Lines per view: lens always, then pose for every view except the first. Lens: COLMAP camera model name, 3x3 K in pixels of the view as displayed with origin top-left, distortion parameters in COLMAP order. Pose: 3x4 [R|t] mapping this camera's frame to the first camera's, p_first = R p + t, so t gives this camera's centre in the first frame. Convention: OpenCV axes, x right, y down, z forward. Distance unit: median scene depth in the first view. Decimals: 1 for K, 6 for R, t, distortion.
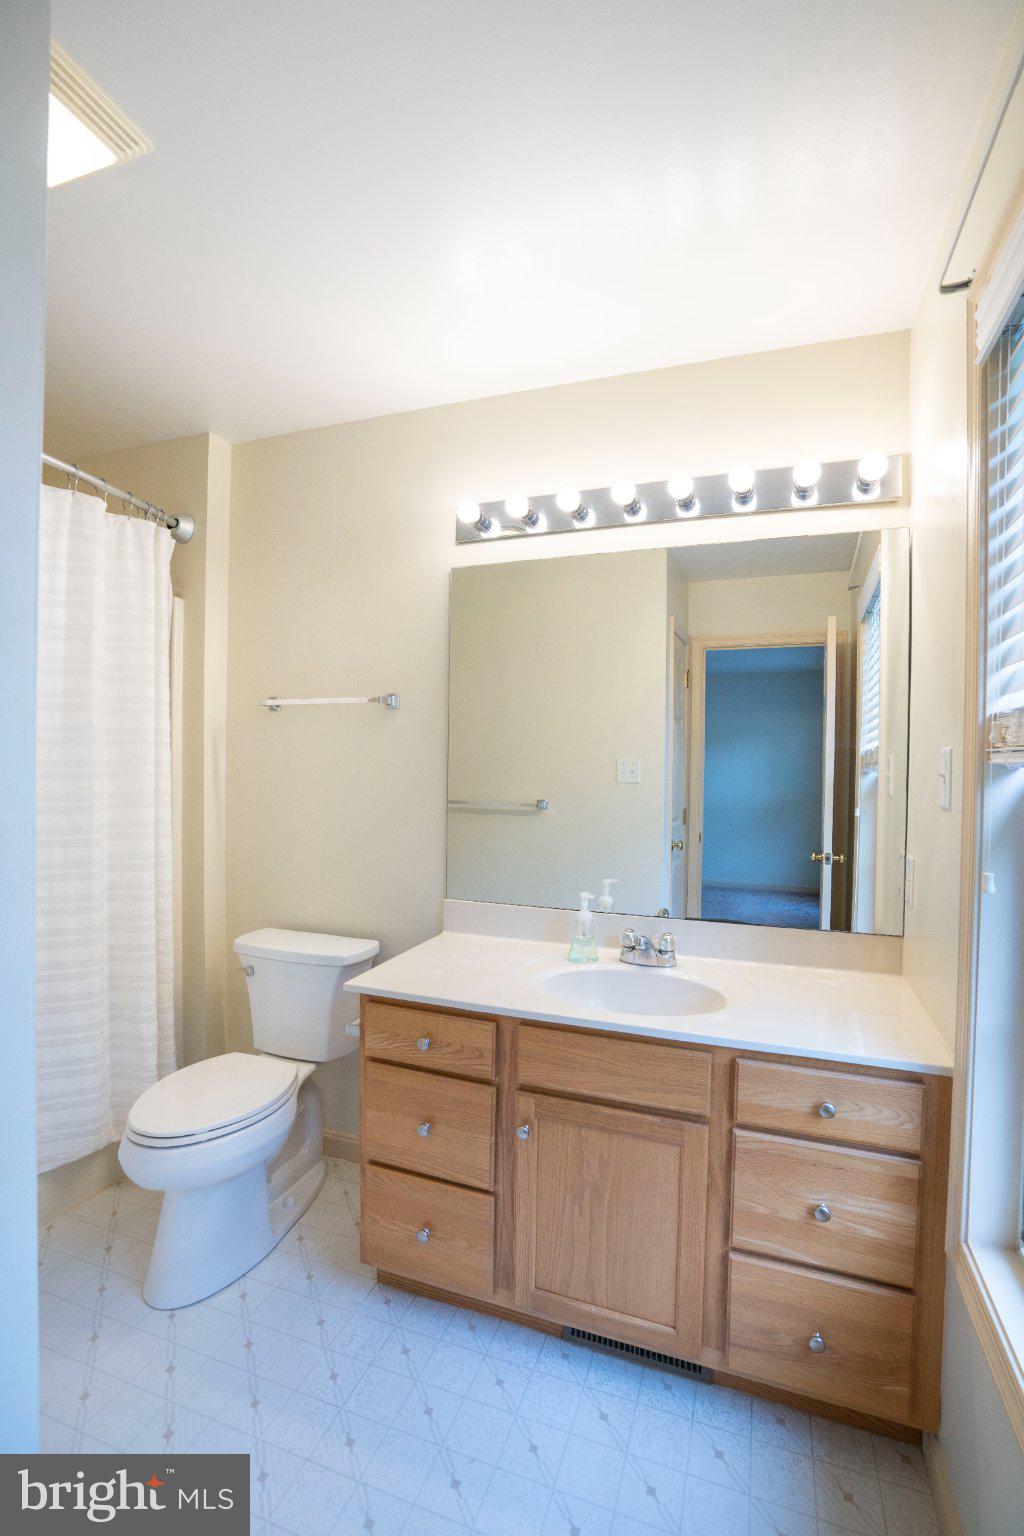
lens RADIAL K [[708.7, 0, 518.3], [0, 708.7, 765.0], [0, 0, 1]] dist [-0.058848, 0.021874]
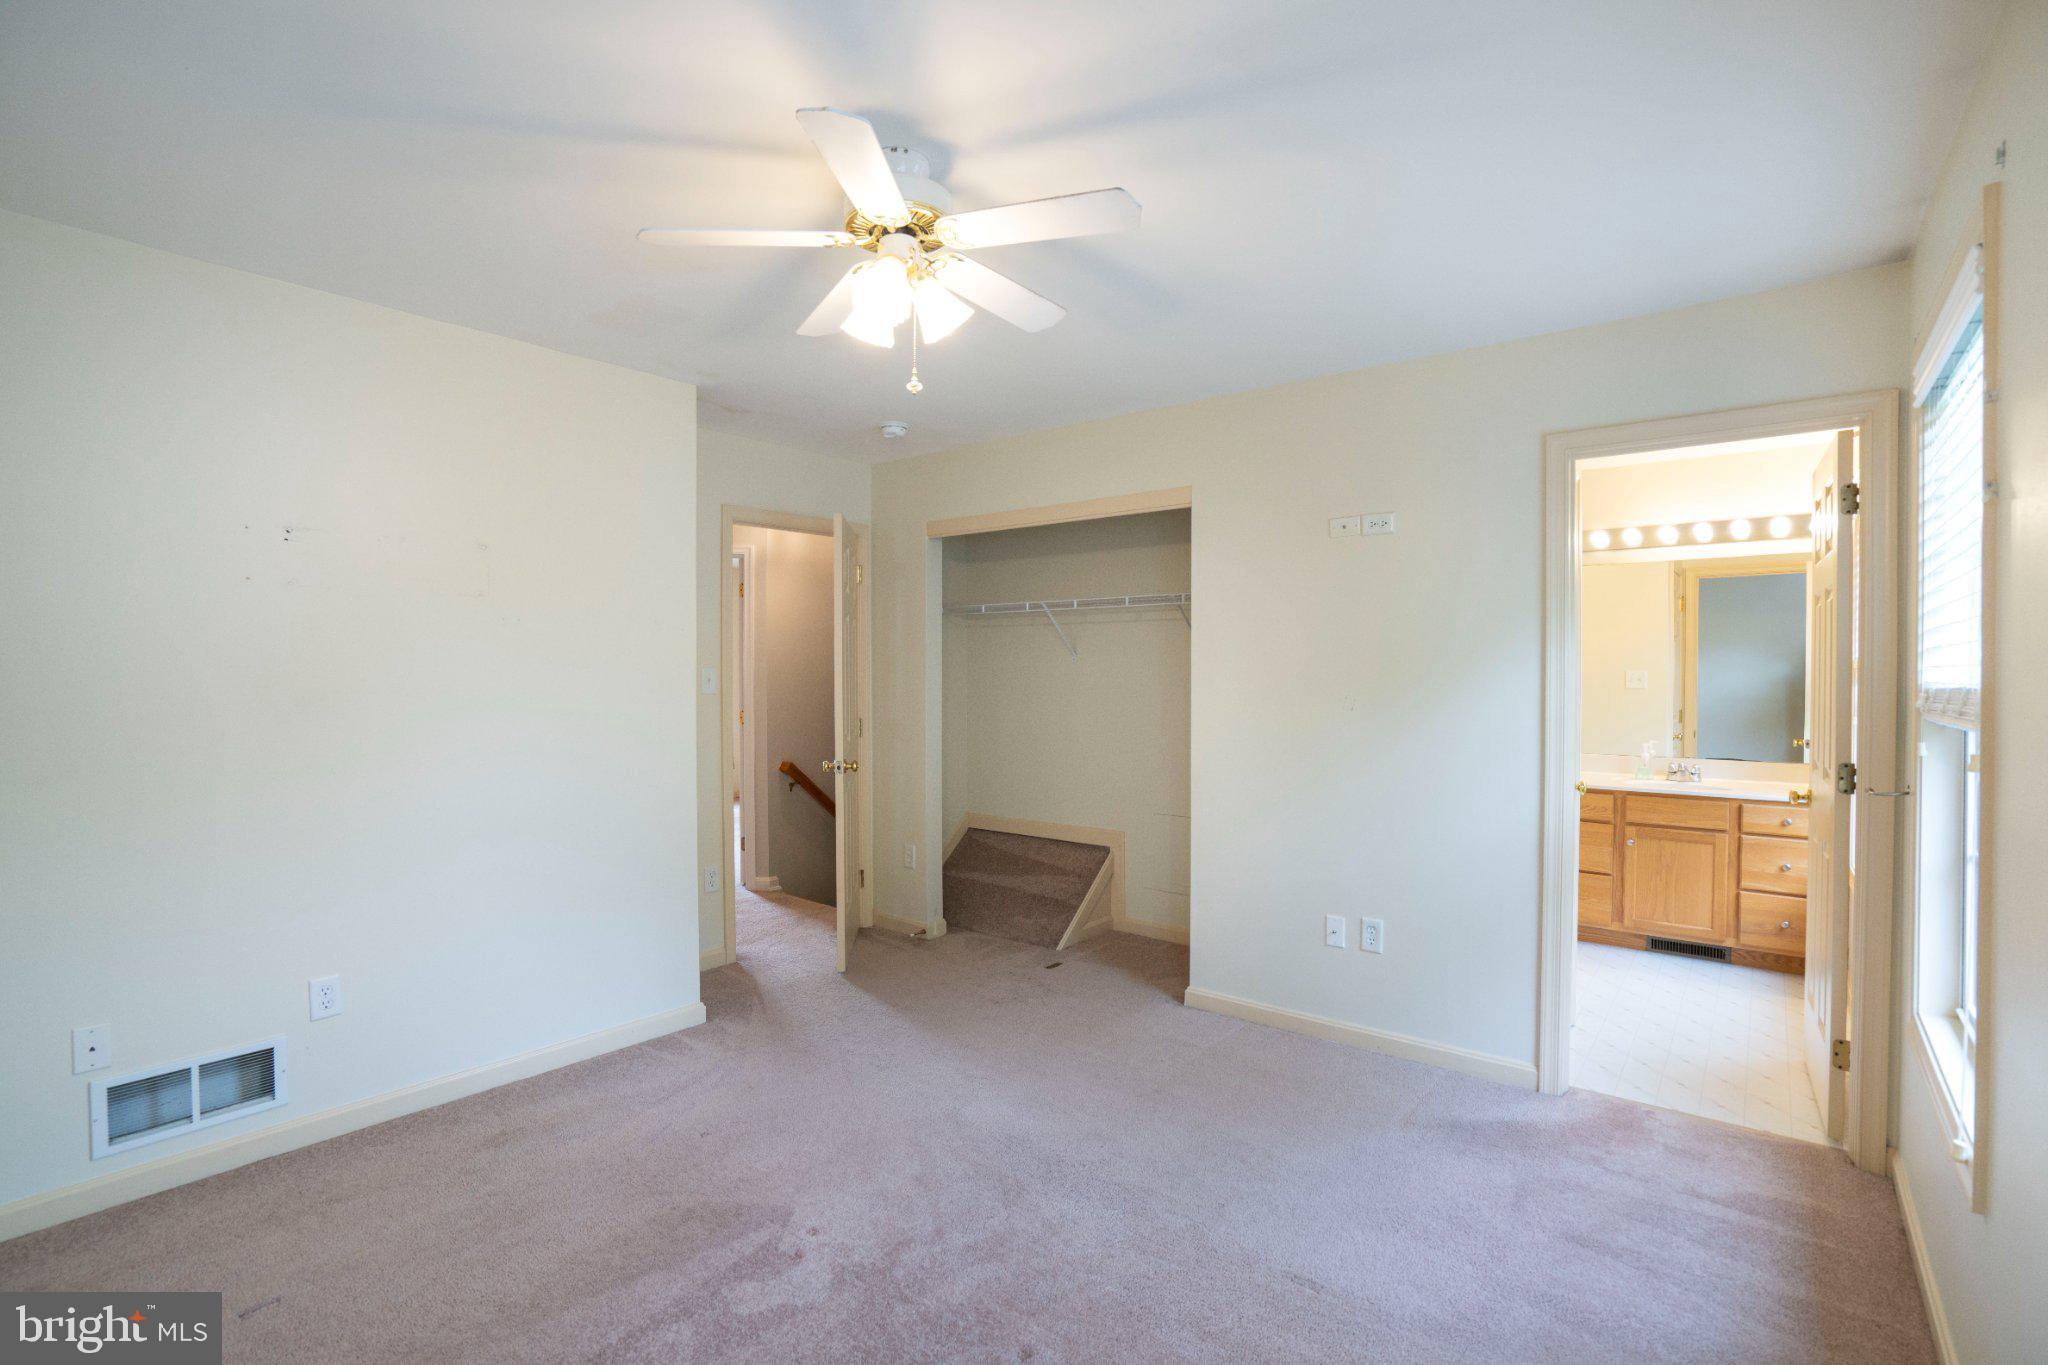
lens RADIAL K [[944.9, 0, 1030.5], [0, 944.9, 679.8], [0, 0, 1]] dist [-0.058848, 0.021874]
pose [[0.944008, -0.010273, -0.329762, -0.749643], [0.011820, 0.999927, 0.002685, -0.017505], [0.329710, -0.006433, 0.944060, -2.190227]]
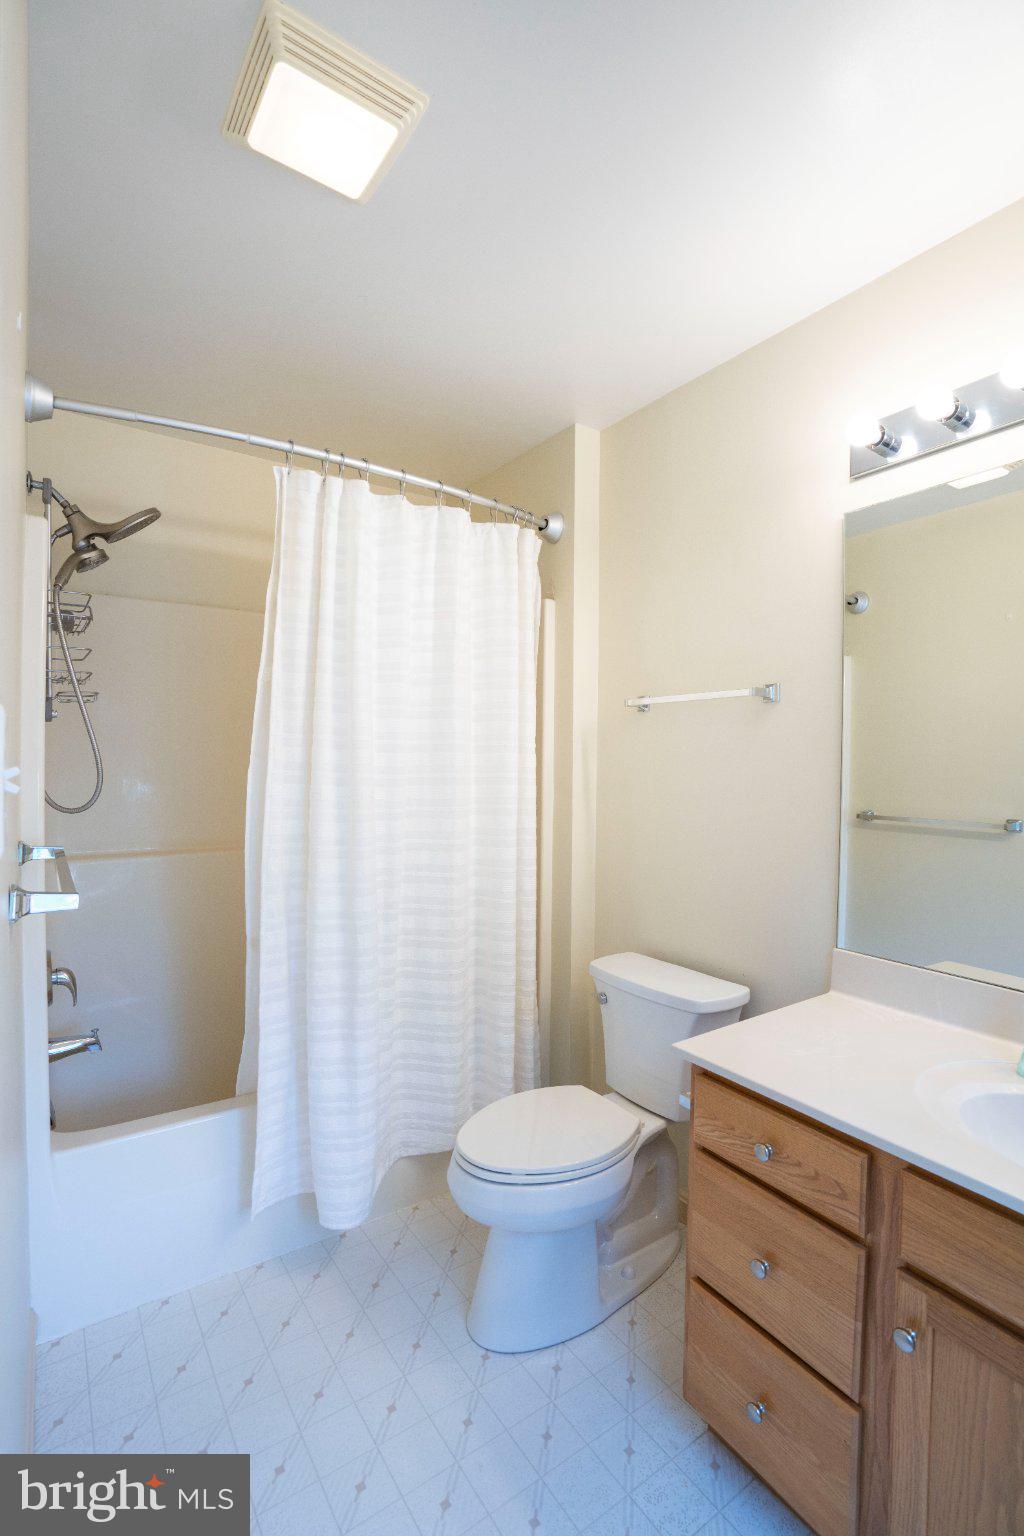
lens RADIAL K [[708.7, 0, 516.8], [0, 708.7, 768.8], [0, 0, 1]] dist [-0.058848, 0.021874]
pose [[0.811323, 0.001188, -0.584597, 0.077493], [-0.003725, 0.999988, -0.003137, -0.000373], [0.584587, 0.004723, 0.811318, 0.252053]]
